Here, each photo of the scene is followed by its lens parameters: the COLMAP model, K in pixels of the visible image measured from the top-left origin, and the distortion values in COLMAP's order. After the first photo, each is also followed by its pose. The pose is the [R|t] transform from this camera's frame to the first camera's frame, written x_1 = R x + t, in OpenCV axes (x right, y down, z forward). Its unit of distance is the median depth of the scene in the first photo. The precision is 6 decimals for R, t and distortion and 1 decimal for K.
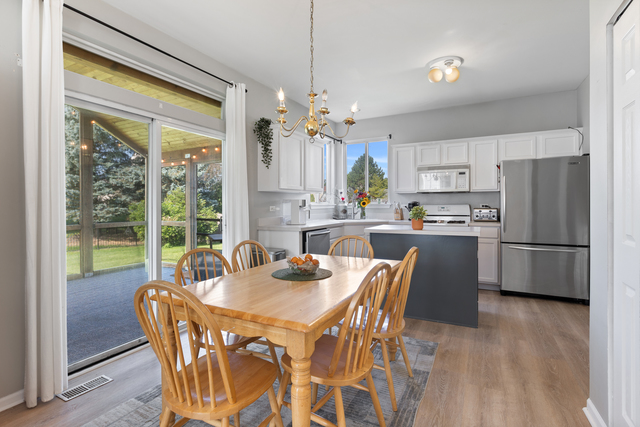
lens RADIAL K [[322.5, 0, 319.9], [0, 322.5, 207.0], [0, 0, 1]] dist [-0.000399, -0.000084]
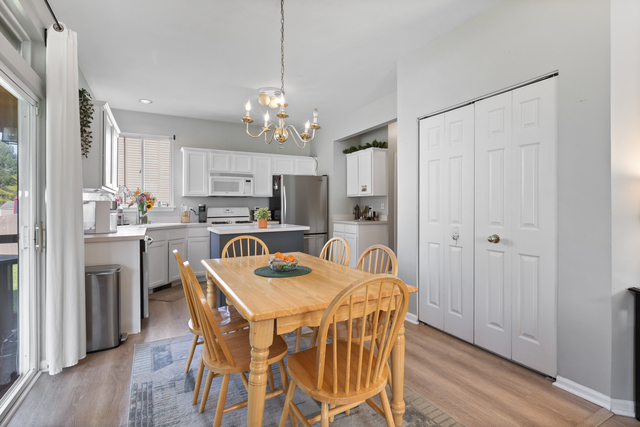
lens RADIAL K [[313.3, 0, 304.2], [0, 313.3, 205.1], [0, 0, 1]] dist [0.003202, 0.000160]
pose [[0.551905, 0.001865, 0.833905, -0.419061], [0.009837, 0.999913, -0.008747, -0.002927], [-0.833849, 0.013031, 0.551838, 0.186567]]
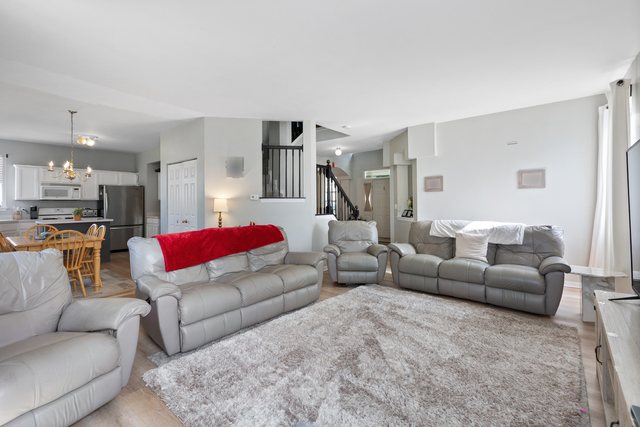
lens RADIAL K [[289.3, 0, 313.4], [0, 289.3, 200.9], [0, 0, 1]] dist [-0.001324, -0.000179]
pose [[0.185573, 0.003822, 0.982623, -0.831840], [0.005859, 0.999970, -0.004996, -0.028272], [-0.982613, 0.006684, 0.185546, -0.514574]]
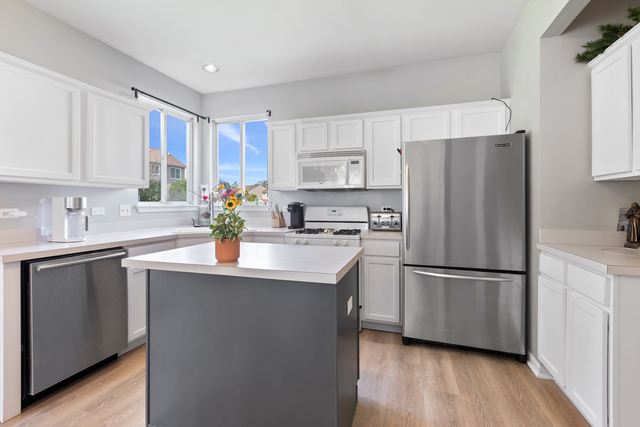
lens RADIAL K [[289.3, 0, 324.5], [0, 289.3, 202.3], [0, 0, 1]] dist [-0.001324, -0.000179]
pose [[0.982023, 0.006891, 0.188636, 0.260328], [-0.004096, 0.999876, -0.015202, -0.007659], [-0.188718, 0.014156, 0.981929, 0.398355]]
